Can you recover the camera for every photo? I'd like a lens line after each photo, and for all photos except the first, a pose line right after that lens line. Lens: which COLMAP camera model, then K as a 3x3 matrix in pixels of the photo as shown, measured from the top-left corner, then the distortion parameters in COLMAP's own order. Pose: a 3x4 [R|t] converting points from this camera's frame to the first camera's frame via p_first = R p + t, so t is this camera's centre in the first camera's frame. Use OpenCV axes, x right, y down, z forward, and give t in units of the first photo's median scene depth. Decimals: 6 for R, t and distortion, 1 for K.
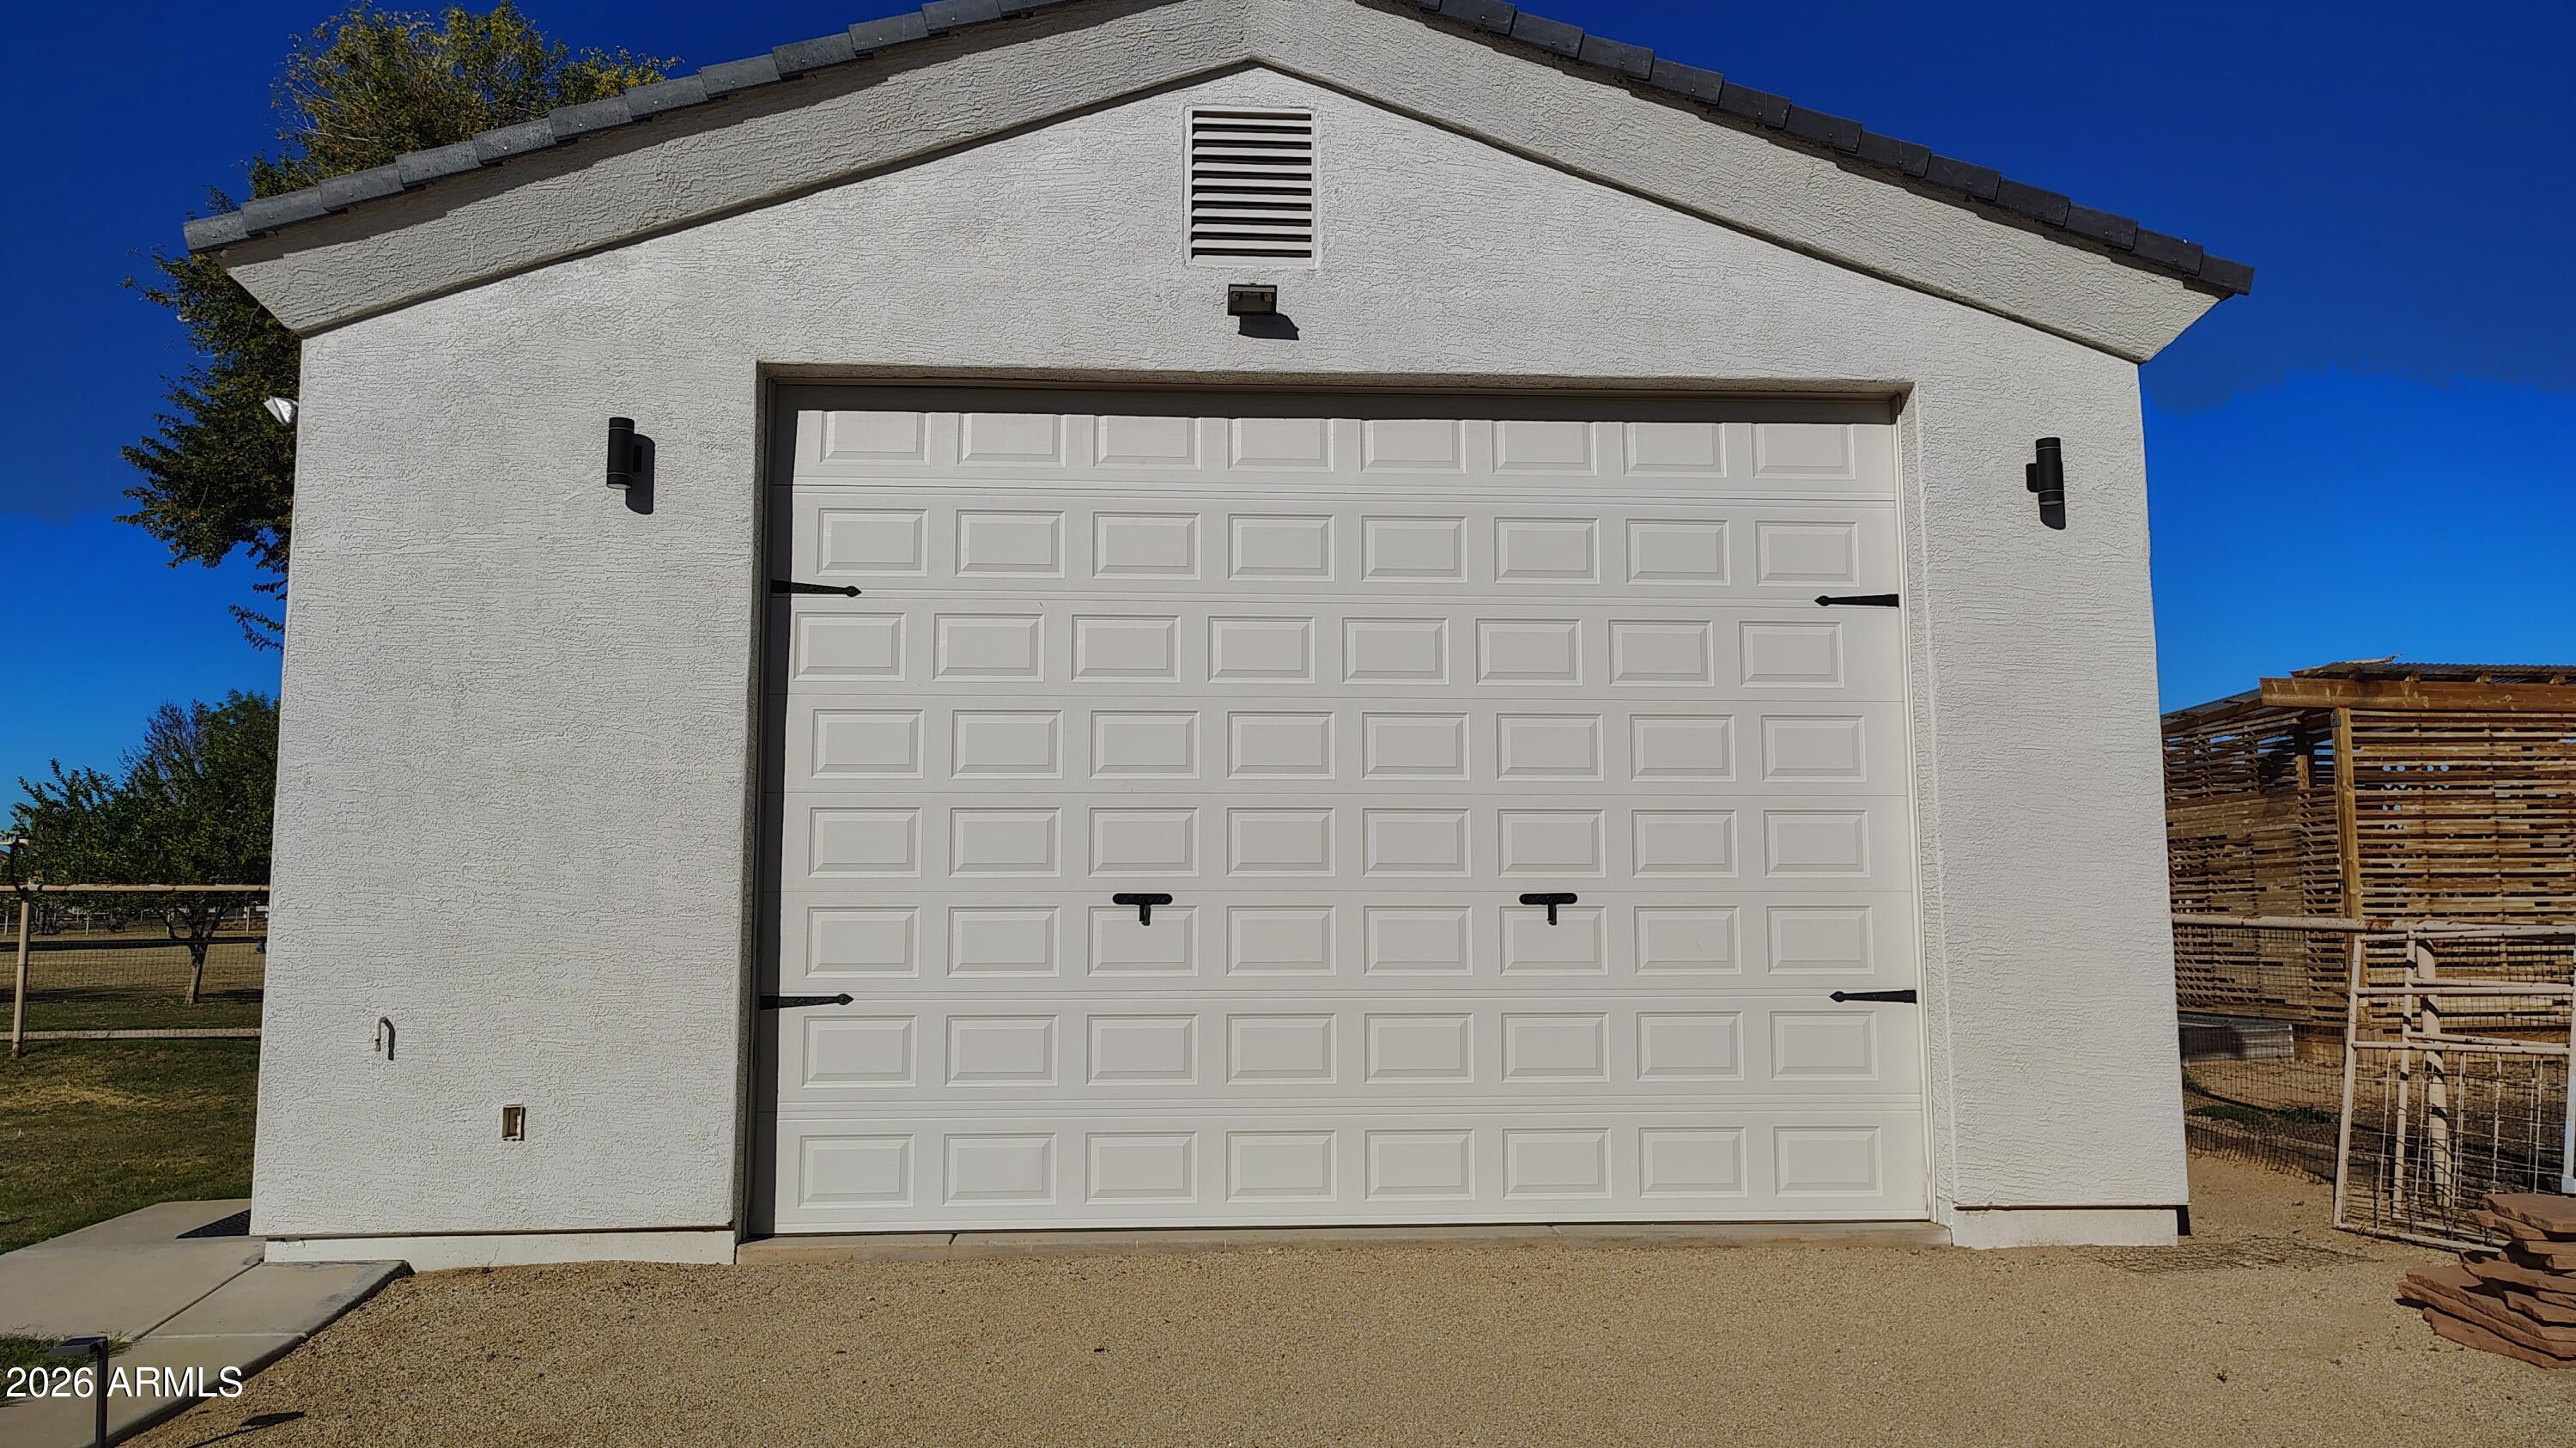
lens RADIAL K [[1765.0, 0, 1236.7], [0, 1765.0, 725.6], [0, 0, 1]] dist [0.020590, -0.041037]
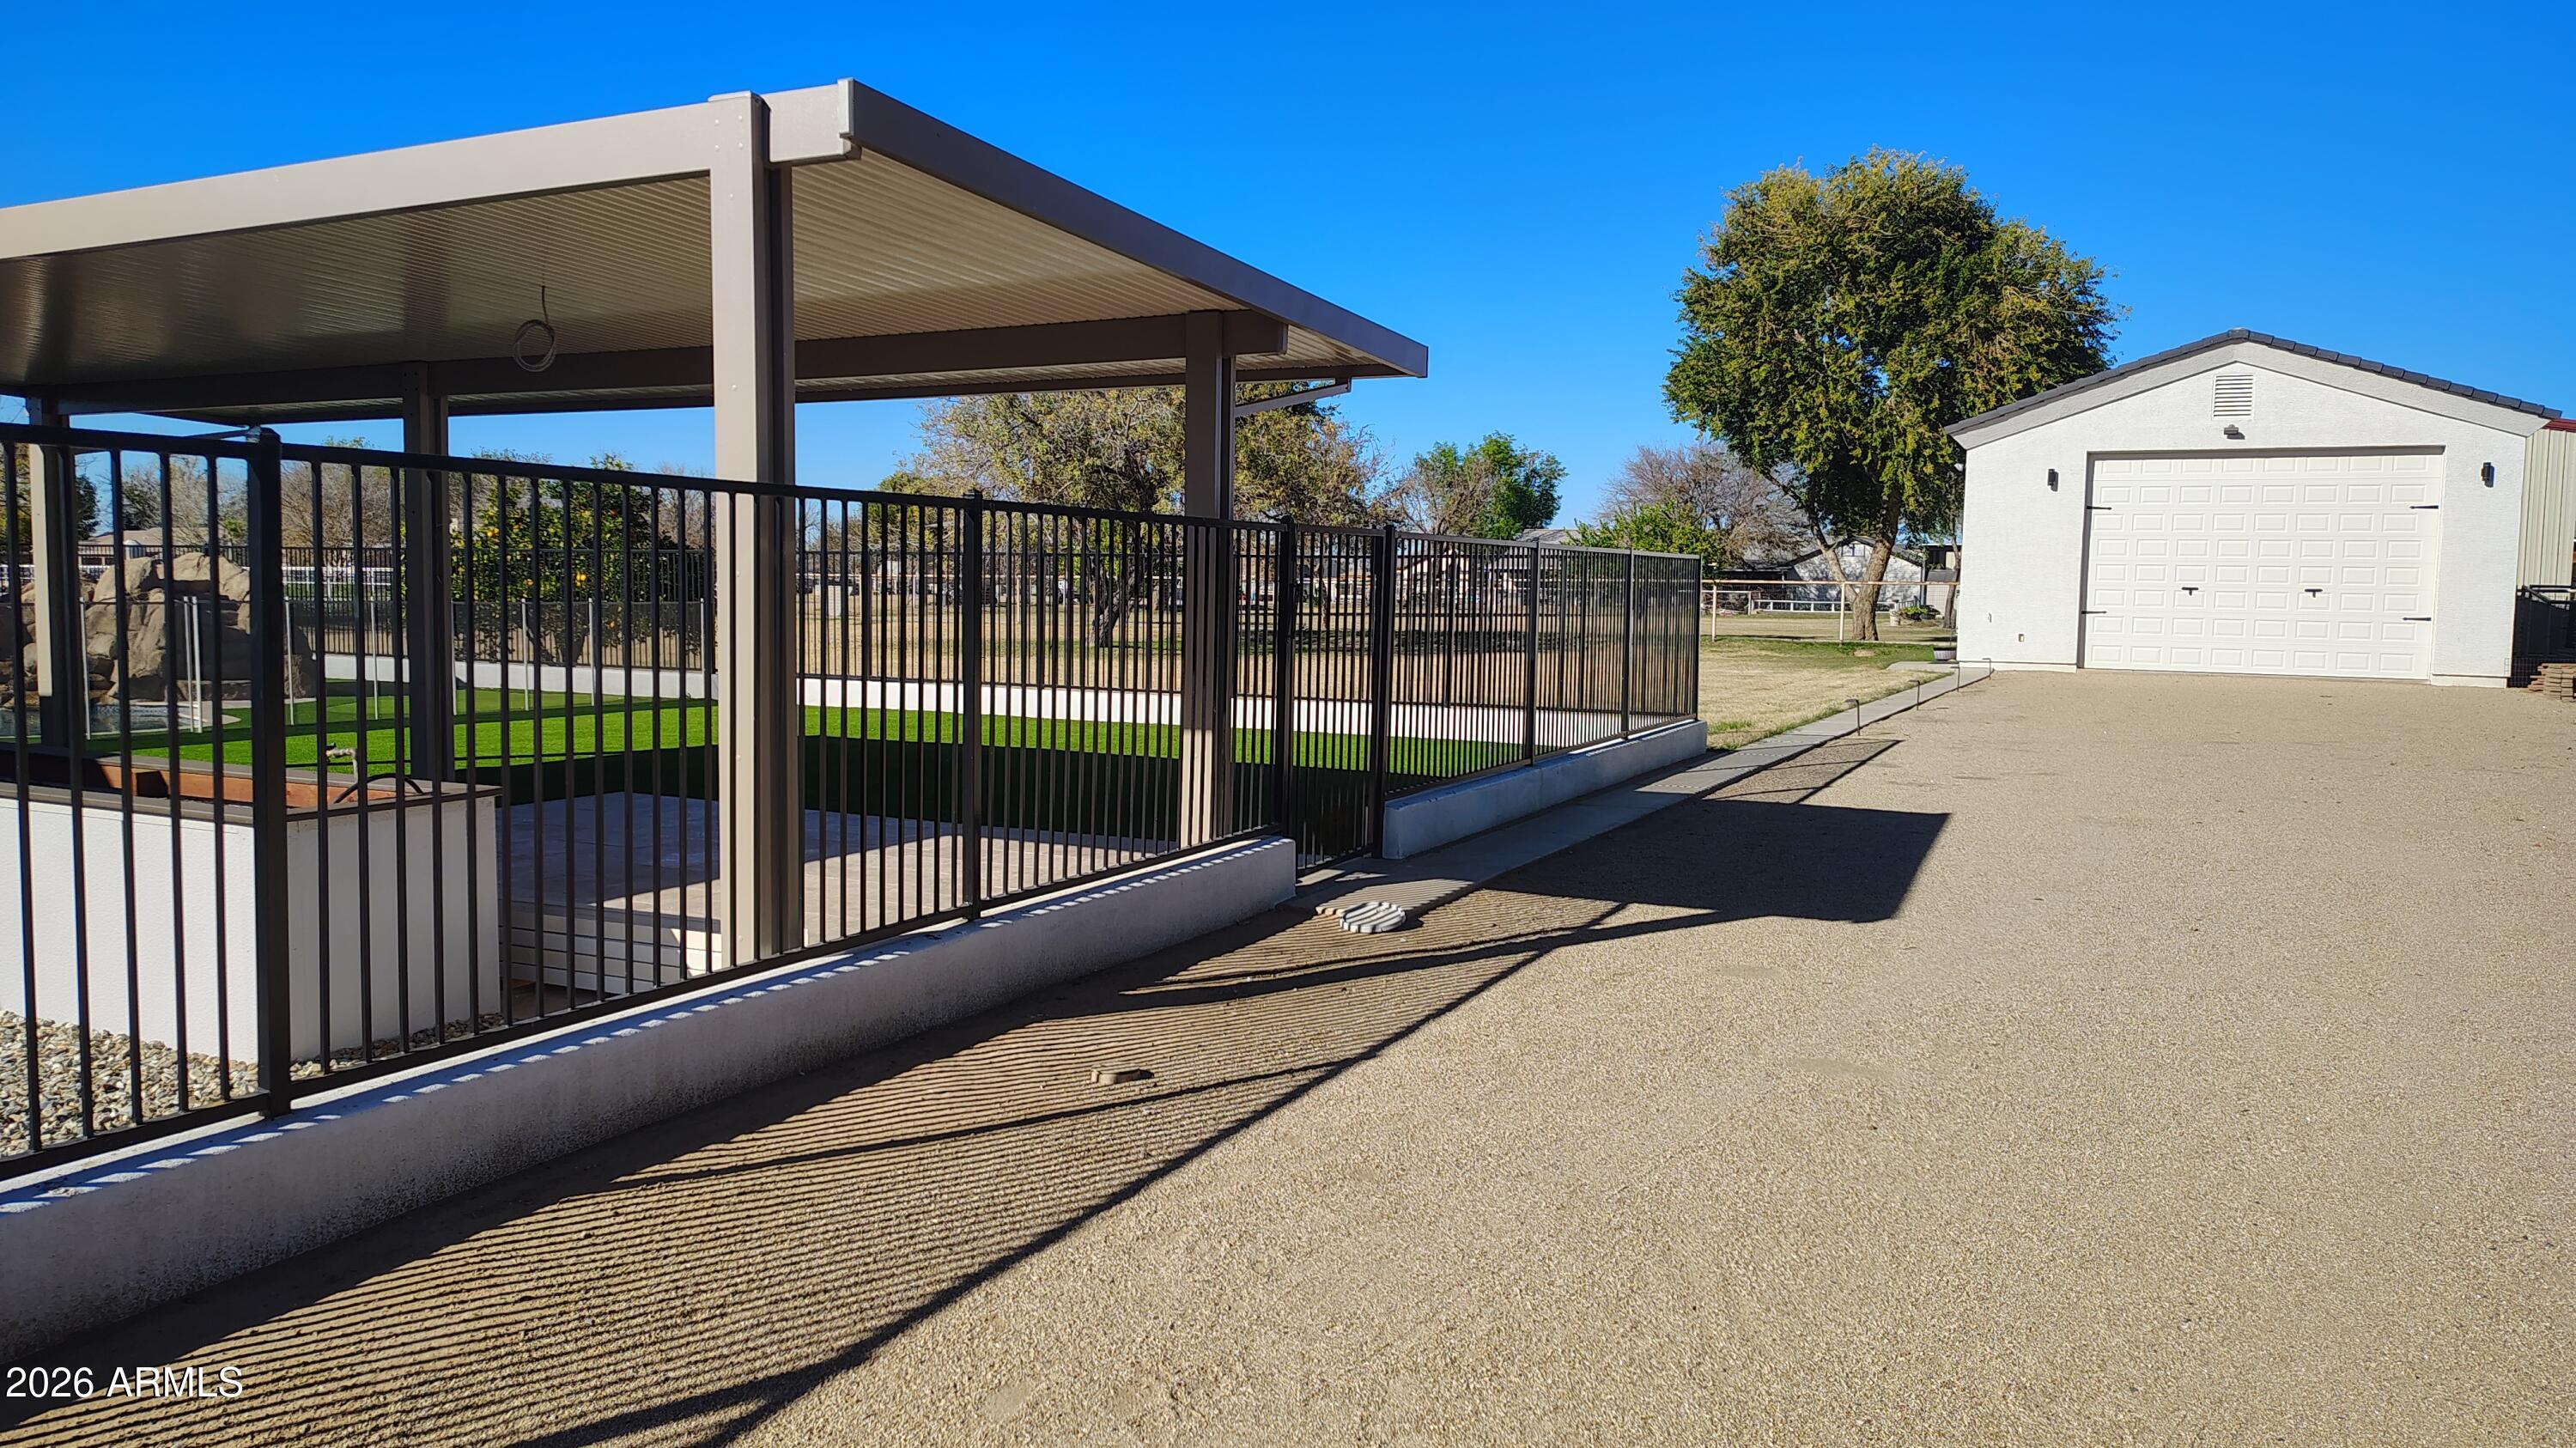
lens RADIAL K [[1765.0, 0, 1236.7], [0, 1765.0, 725.6], [0, 0, 1]] dist [0.020590, -0.041037]
pose [[0.865840, 0.054173, -0.497380, 0.082502], [0.042085, 0.982712, 0.180294, -0.390499], [0.498548, -0.177038, 0.848591, -3.361491]]
